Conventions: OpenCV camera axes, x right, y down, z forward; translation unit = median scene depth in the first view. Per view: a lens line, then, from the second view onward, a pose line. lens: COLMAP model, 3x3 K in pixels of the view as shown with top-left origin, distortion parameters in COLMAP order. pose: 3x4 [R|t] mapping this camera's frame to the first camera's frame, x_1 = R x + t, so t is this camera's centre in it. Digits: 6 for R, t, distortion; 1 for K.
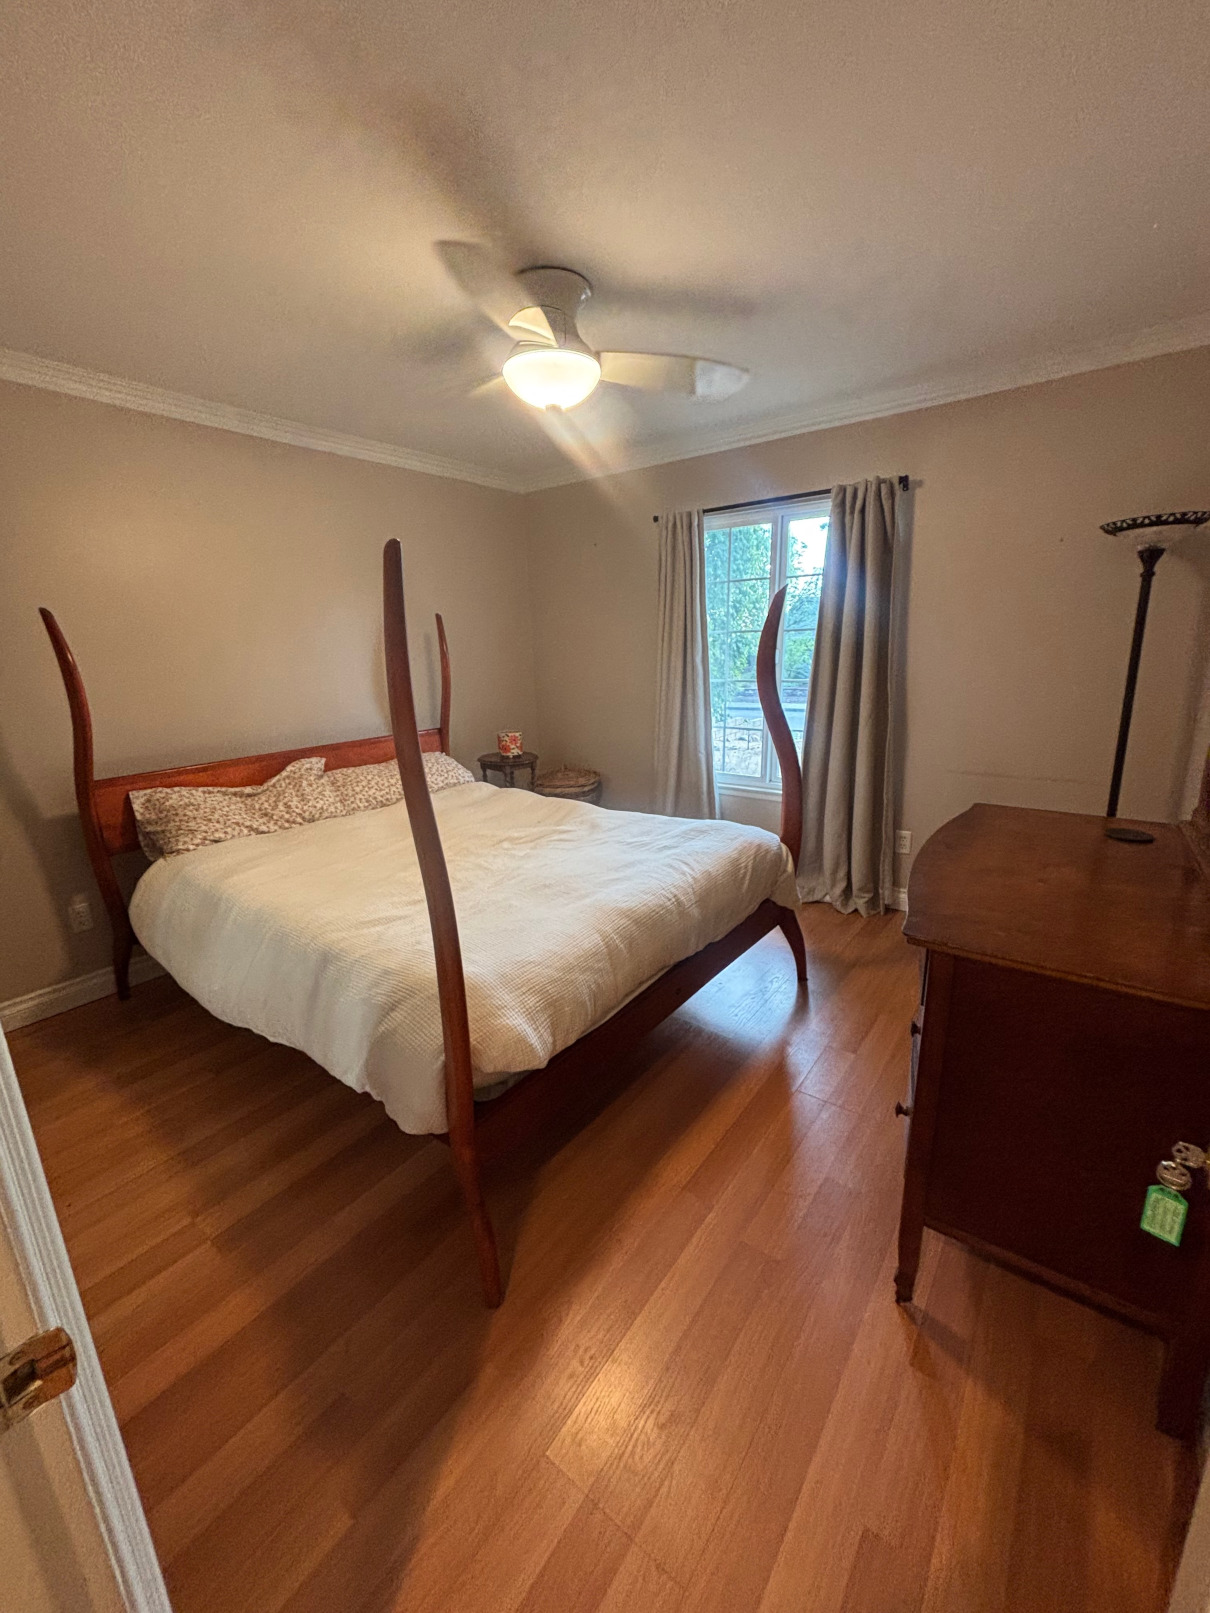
lens RADIAL K [[649.0, 0, 606.0], [0, 649.0, 803.6], [0, 0, 1]] dist [0.000446, 0.000887]
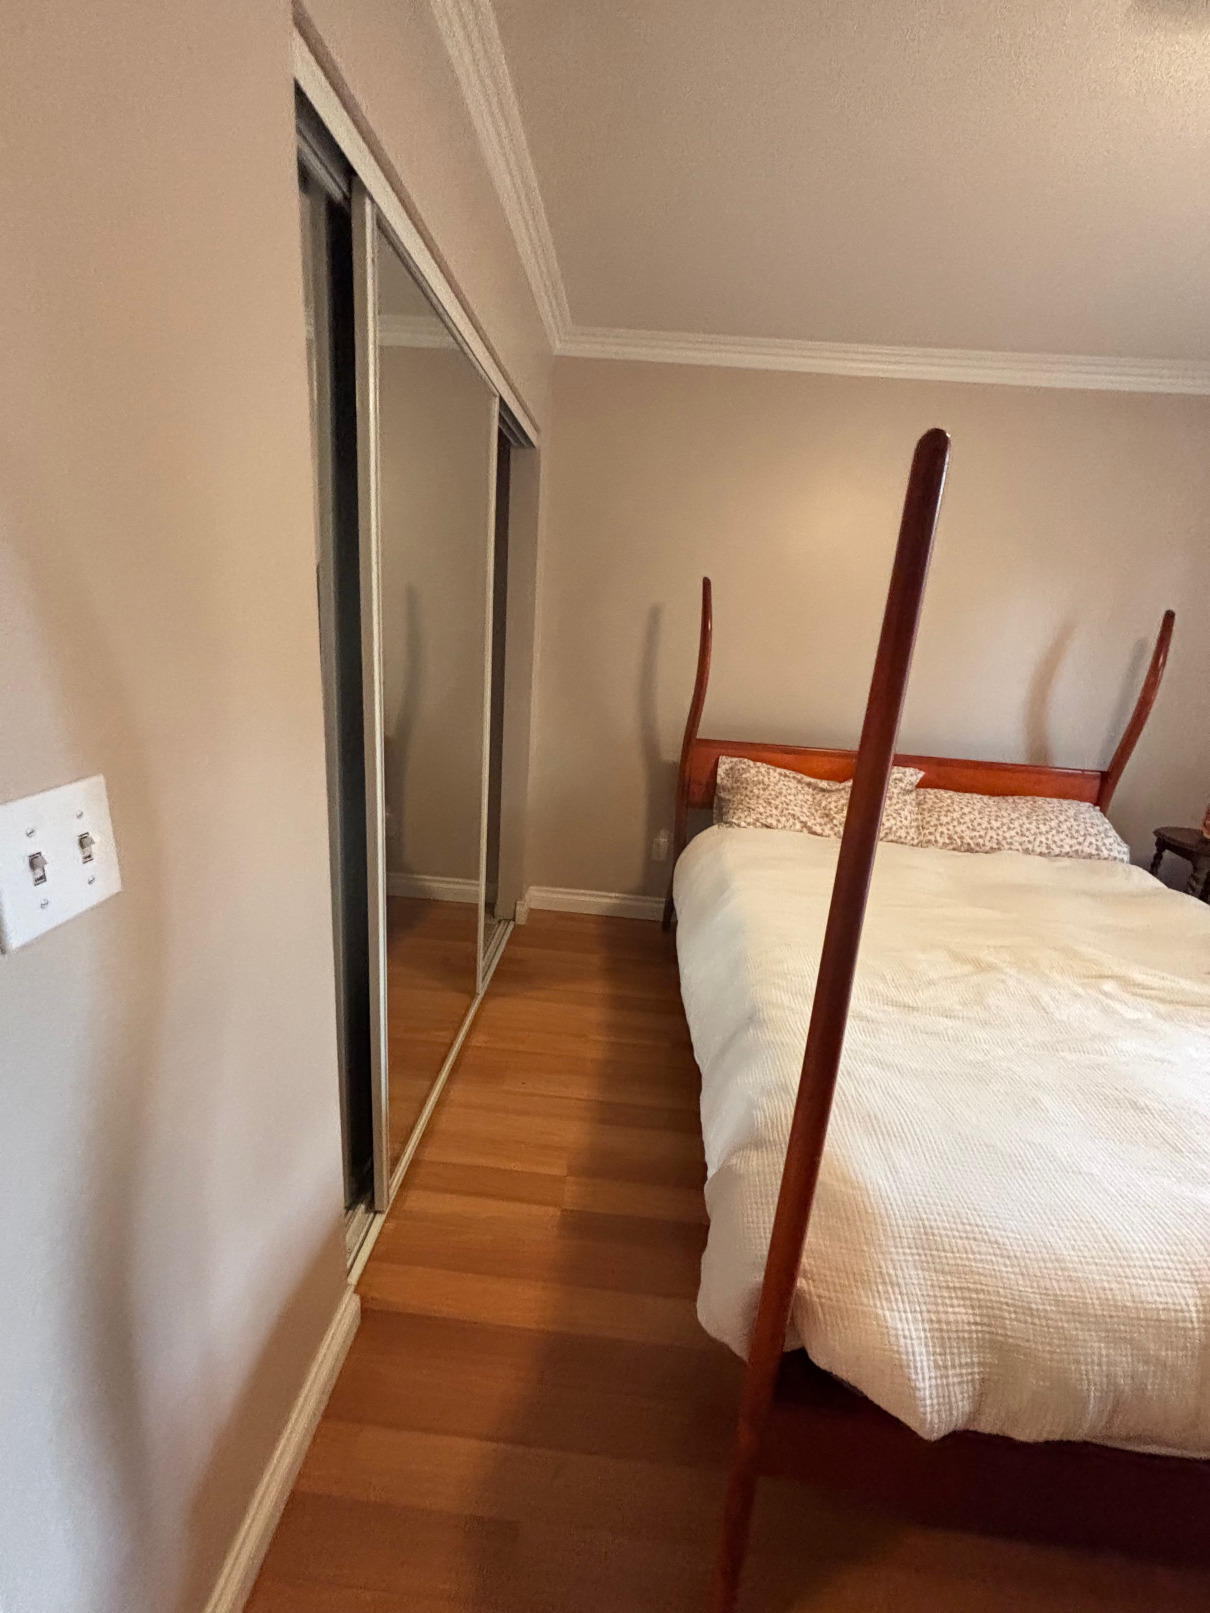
lens RADIAL K [[649.0, 0, 603.4], [0, 649.0, 800.9], [0, 0, 1]] dist [0.000446, 0.000887]
pose [[0.547468, 0.295983, -0.782735, 0.012276], [-0.290812, 0.944355, 0.153695, -0.055782], [0.784670, 0.143485, 0.603079, 0.220581]]
